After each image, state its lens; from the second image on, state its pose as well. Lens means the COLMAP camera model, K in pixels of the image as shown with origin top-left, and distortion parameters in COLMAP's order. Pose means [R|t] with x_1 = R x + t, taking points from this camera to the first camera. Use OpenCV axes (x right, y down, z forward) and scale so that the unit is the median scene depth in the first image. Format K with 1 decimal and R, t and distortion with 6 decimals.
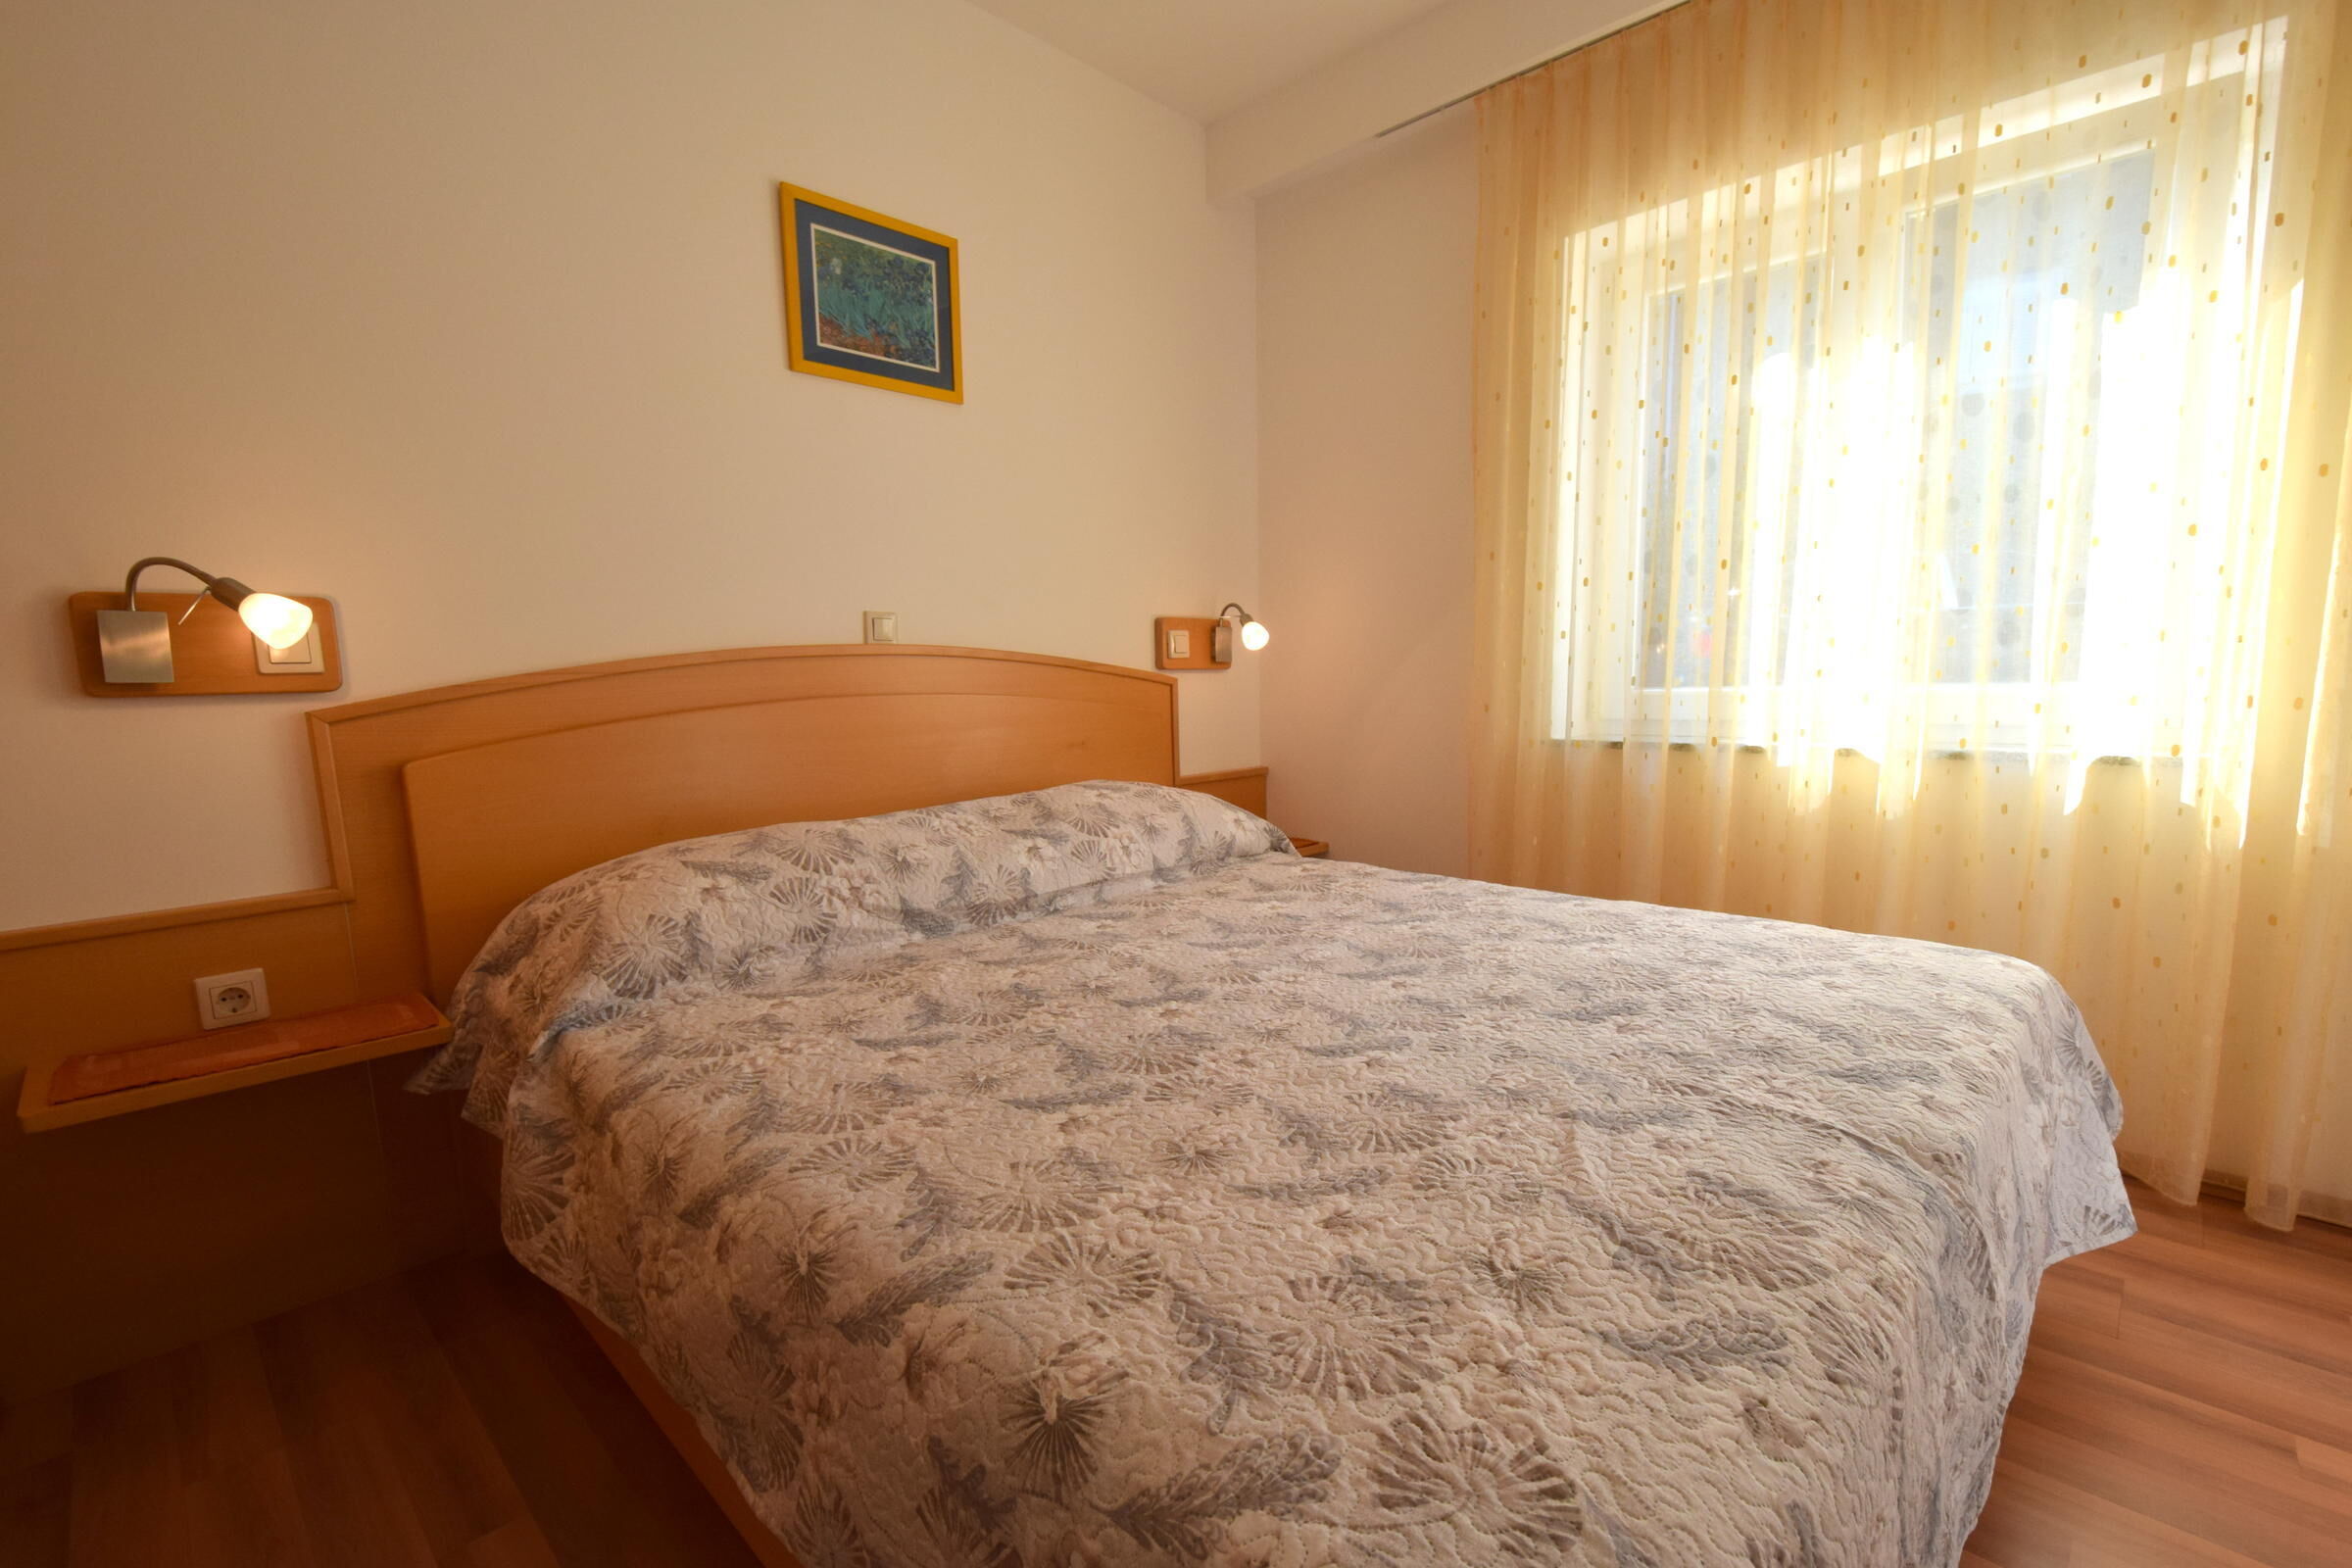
lens RADIAL K [[1053.8, 0, 1193.7], [0, 1053.8, 847.9], [0, 0, 1]] dist [-0.000804, -0.007216]
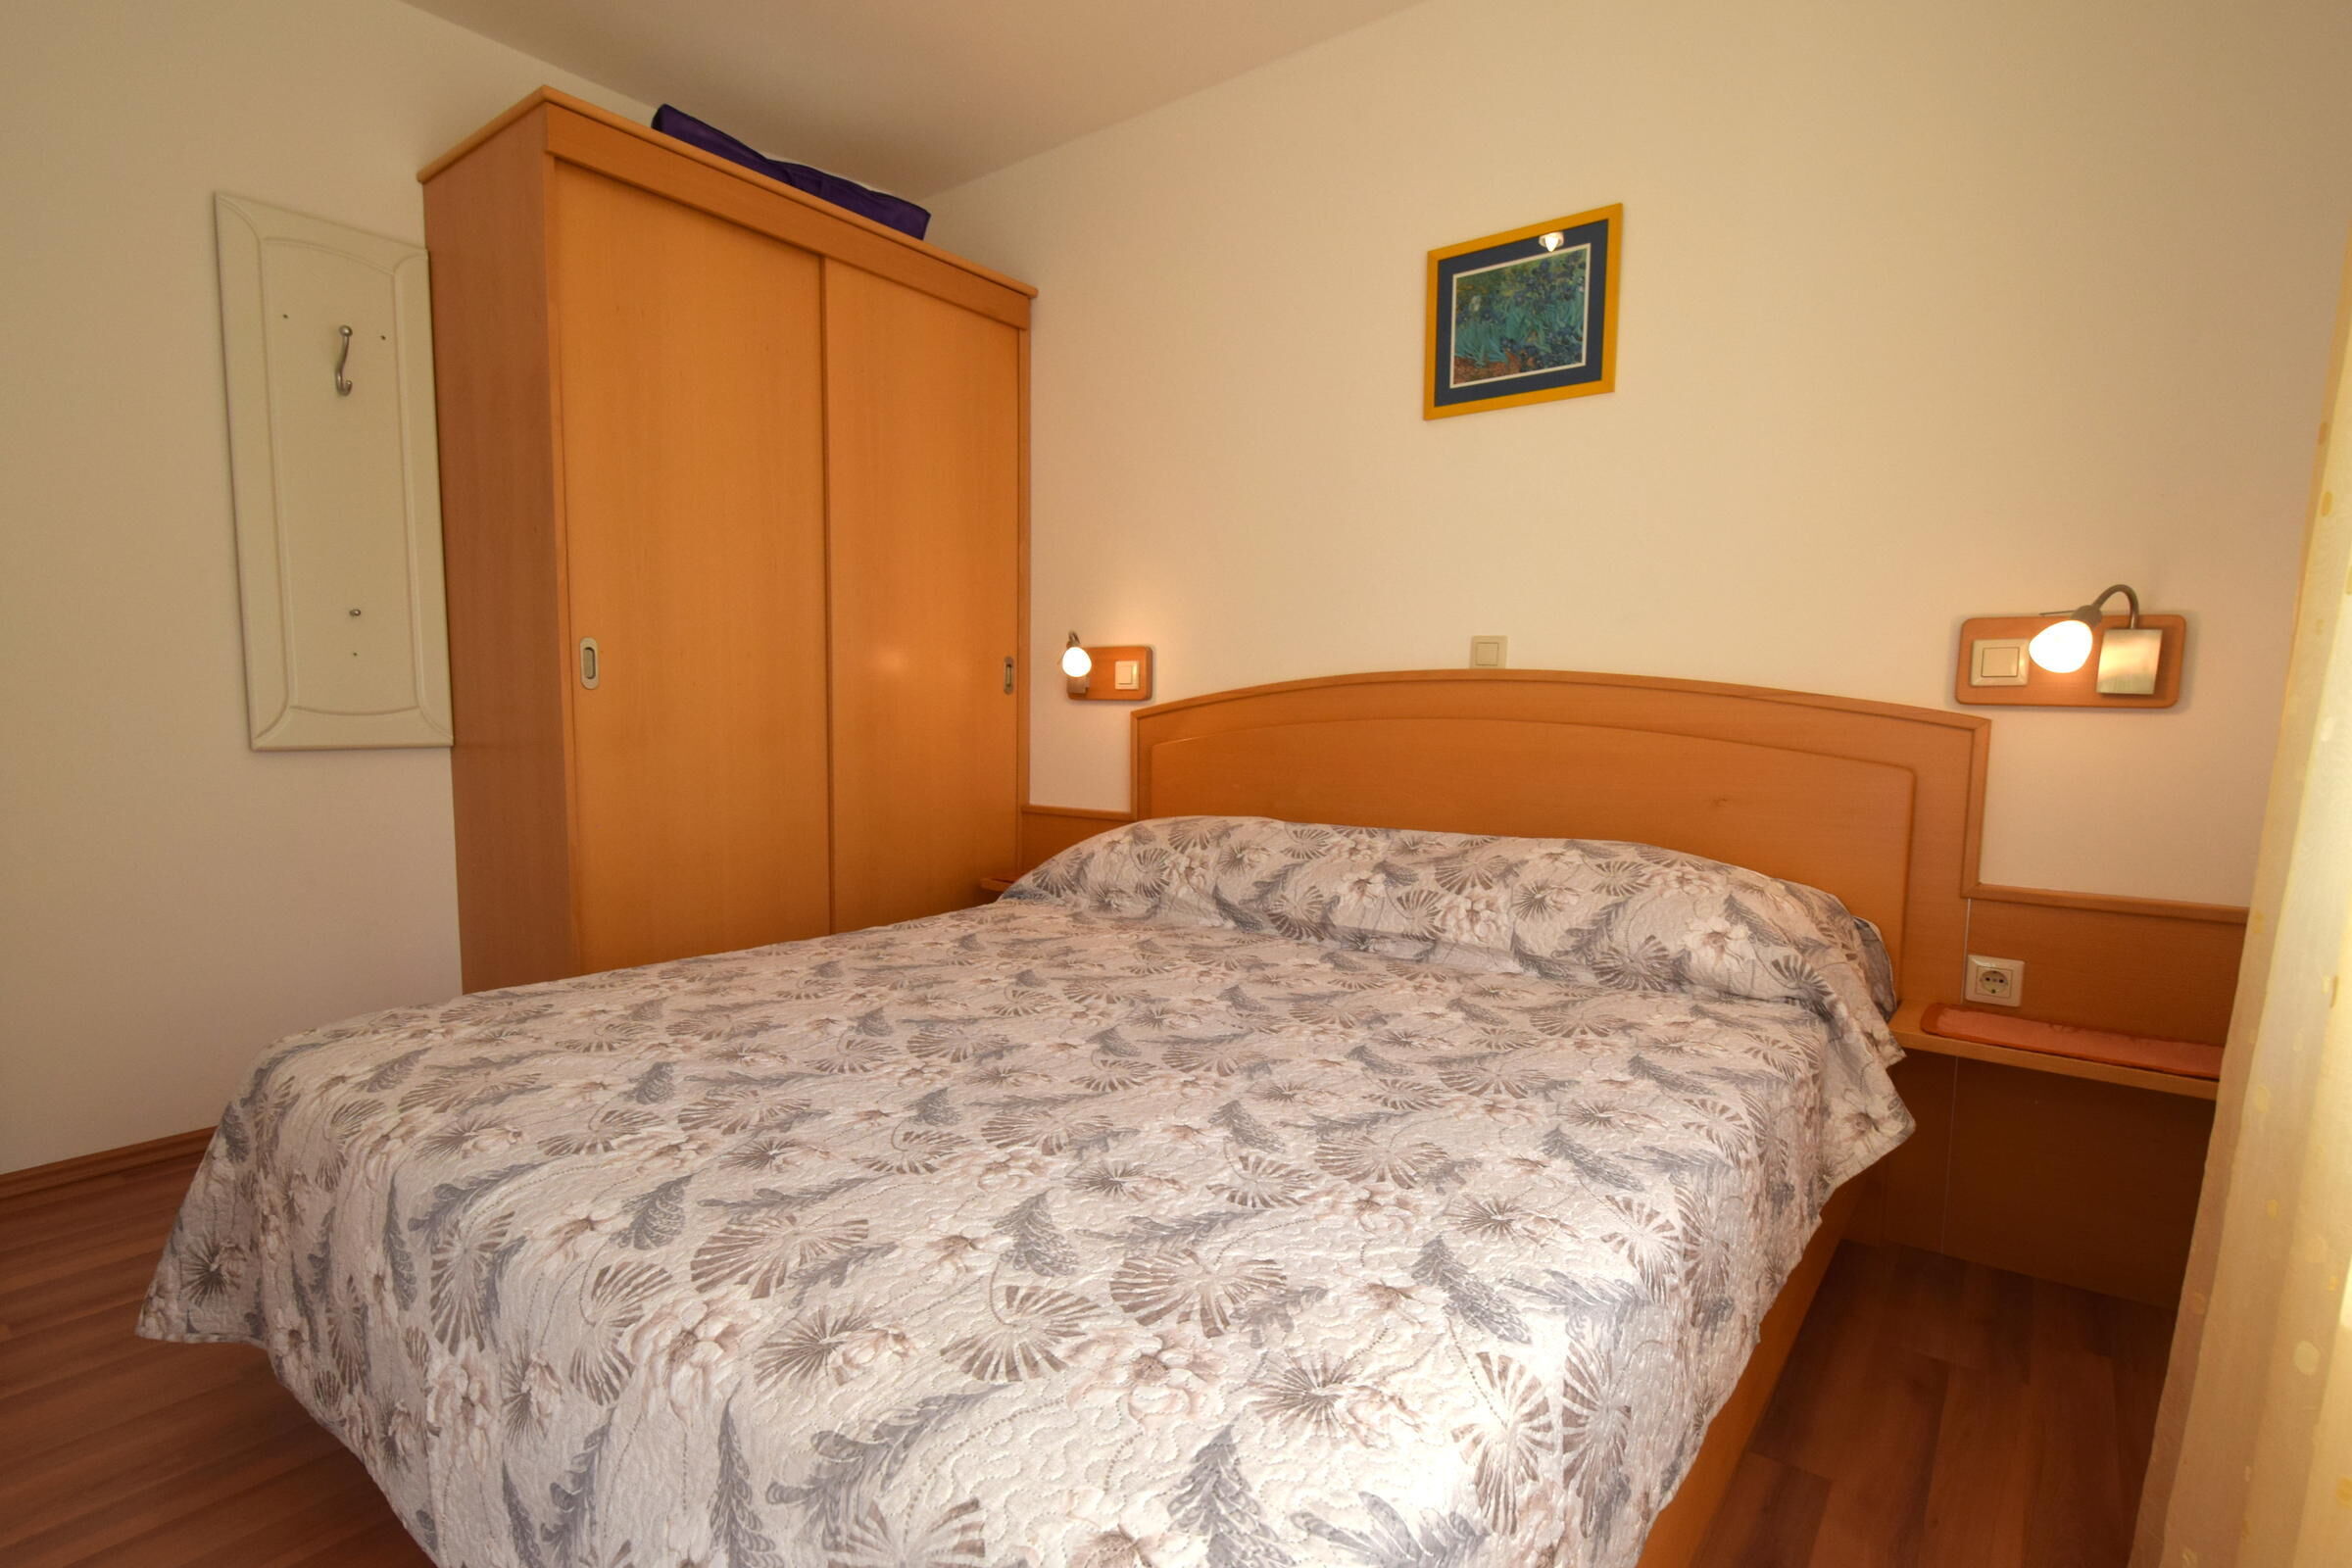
lens RADIAL K [[1137.4, 0, 1153.5], [0, 1137.4, 838.7], [0, 0, 1]] dist [-0.002490, -0.000599]
pose [[0.077560, 0.144078, -0.986522, 0.897245], [-0.175909, 0.975957, 0.128705, -0.144739], [0.981346, 0.163555, 0.101040, 0.738476]]
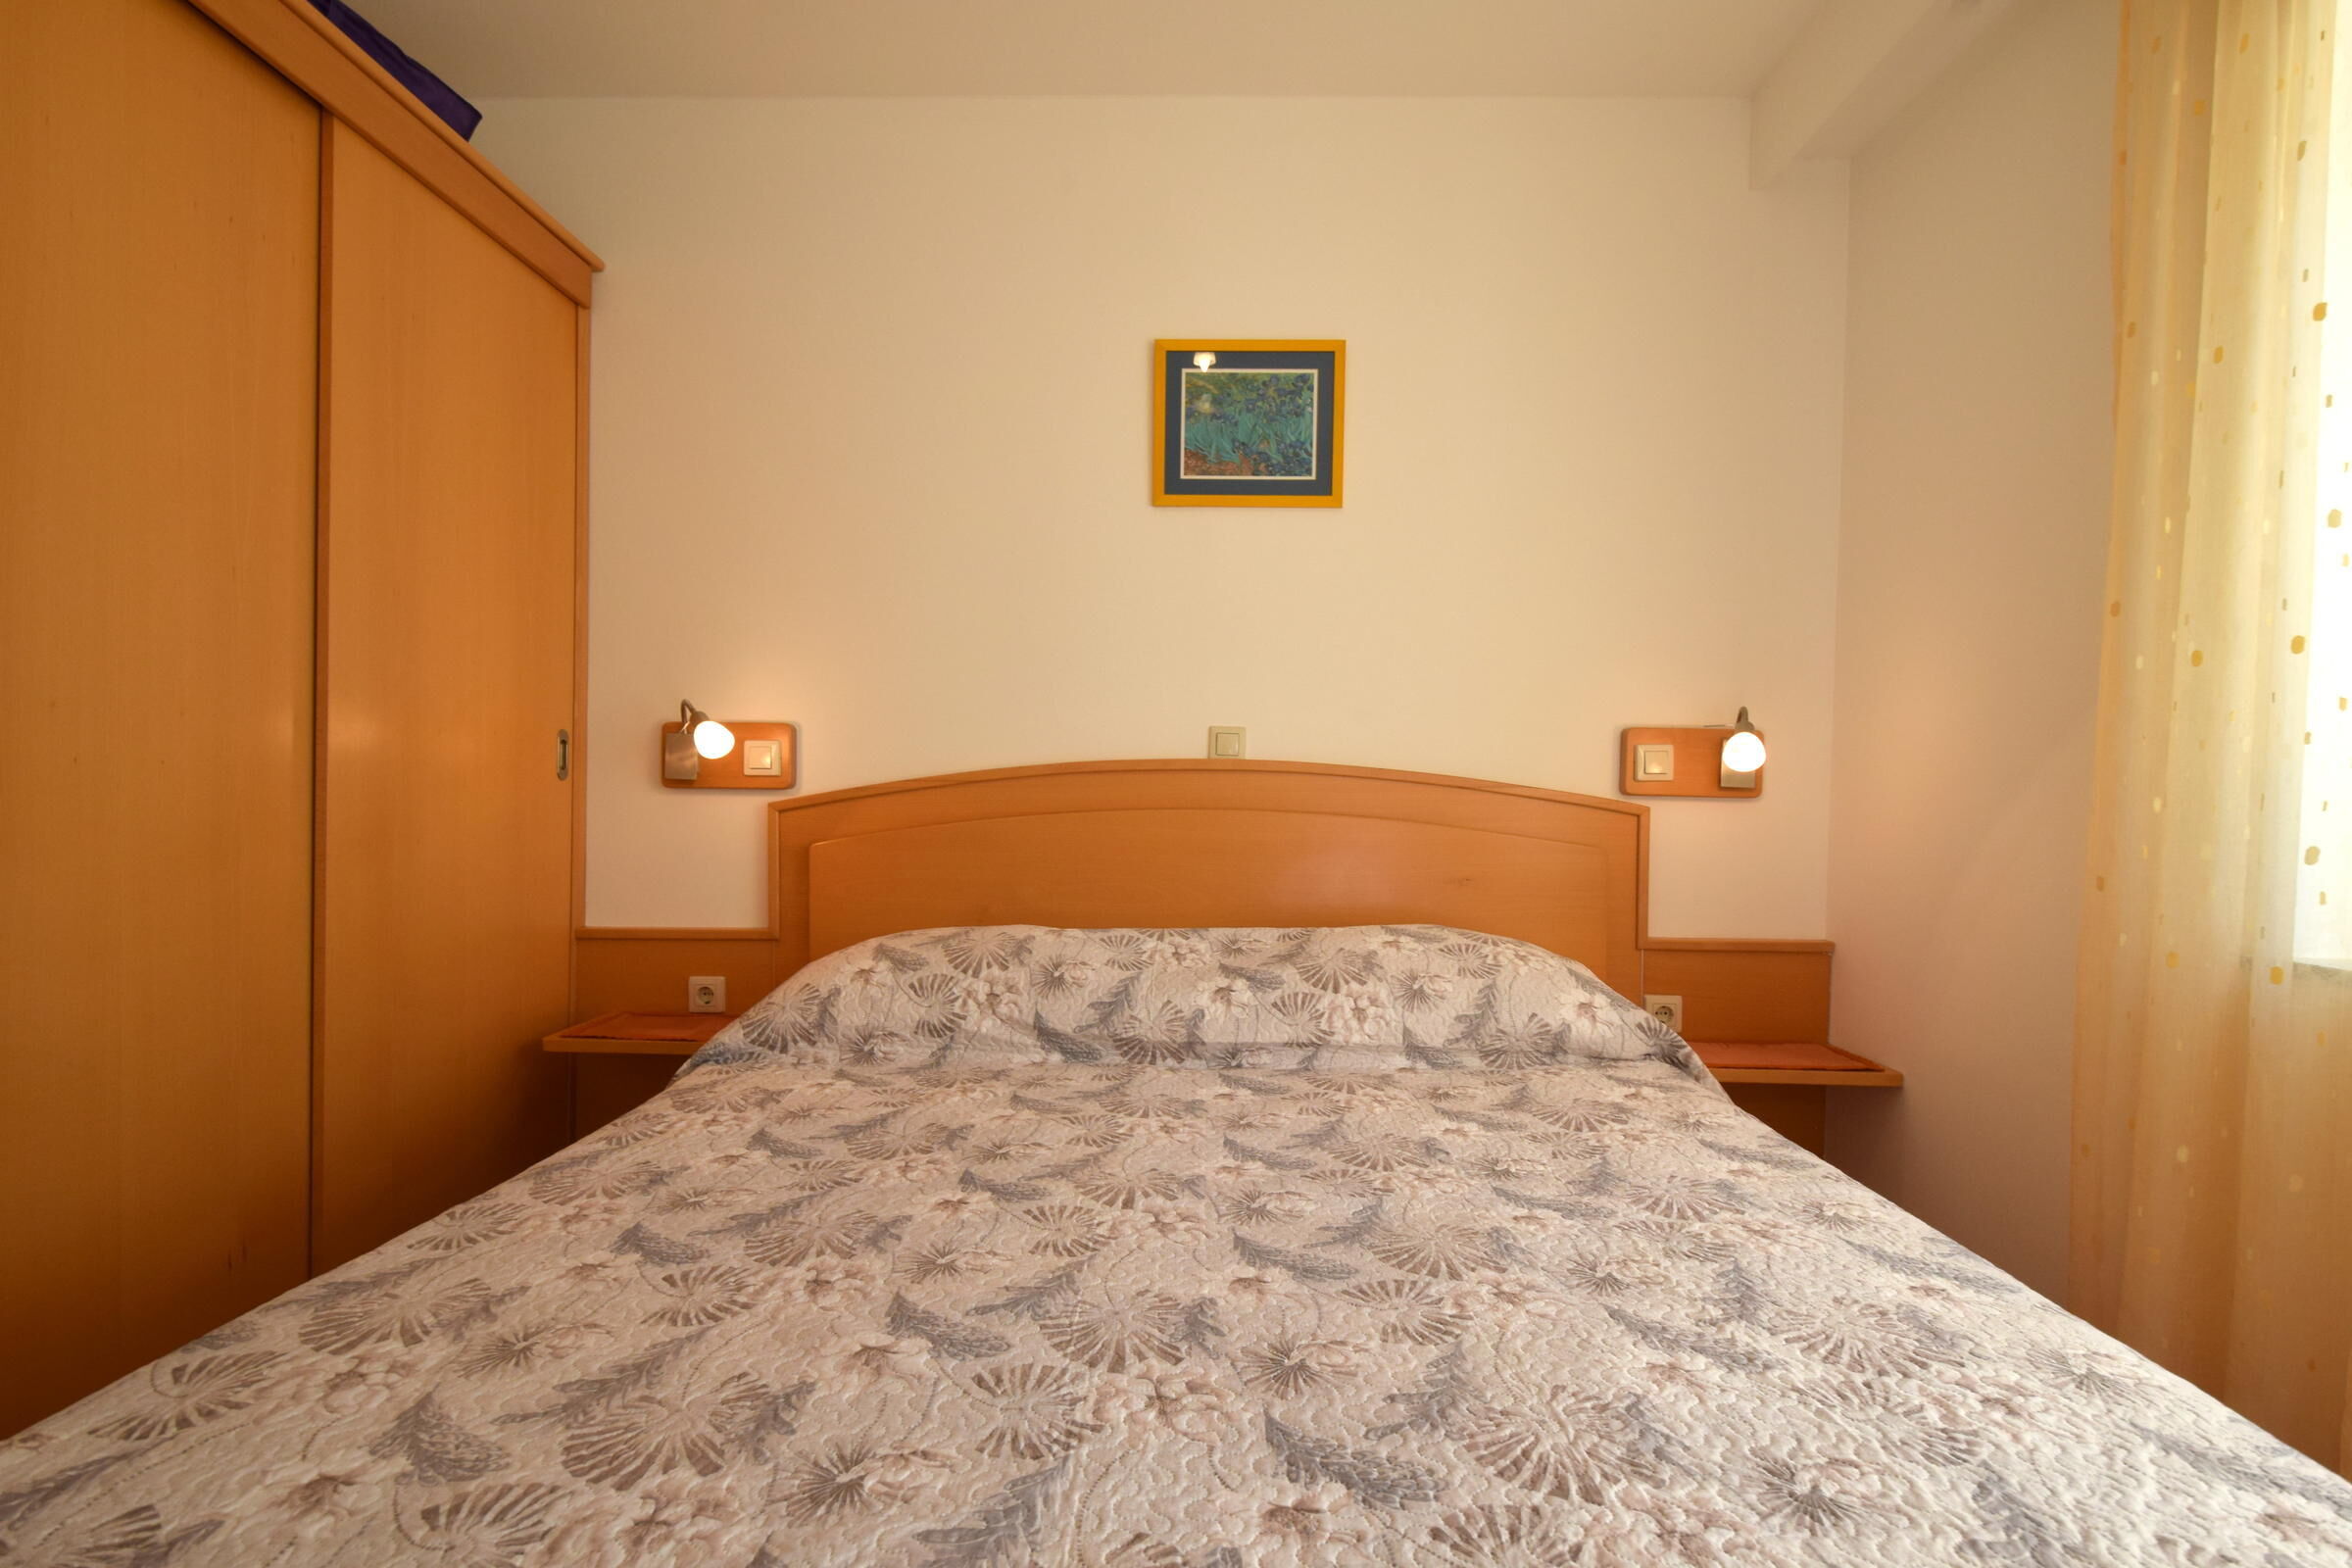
lens RADIAL K [[1062.1, 0, 1180.6], [0, 1062.1, 823.1], [0, 0, 1]] dist [0.008200, -0.007033]
pose [[0.666319, 0.052190, -0.743838, 0.497555], [-0.149626, 0.986616, -0.064809, -0.077009], [0.730501, 0.154481, 0.665210, 0.385176]]
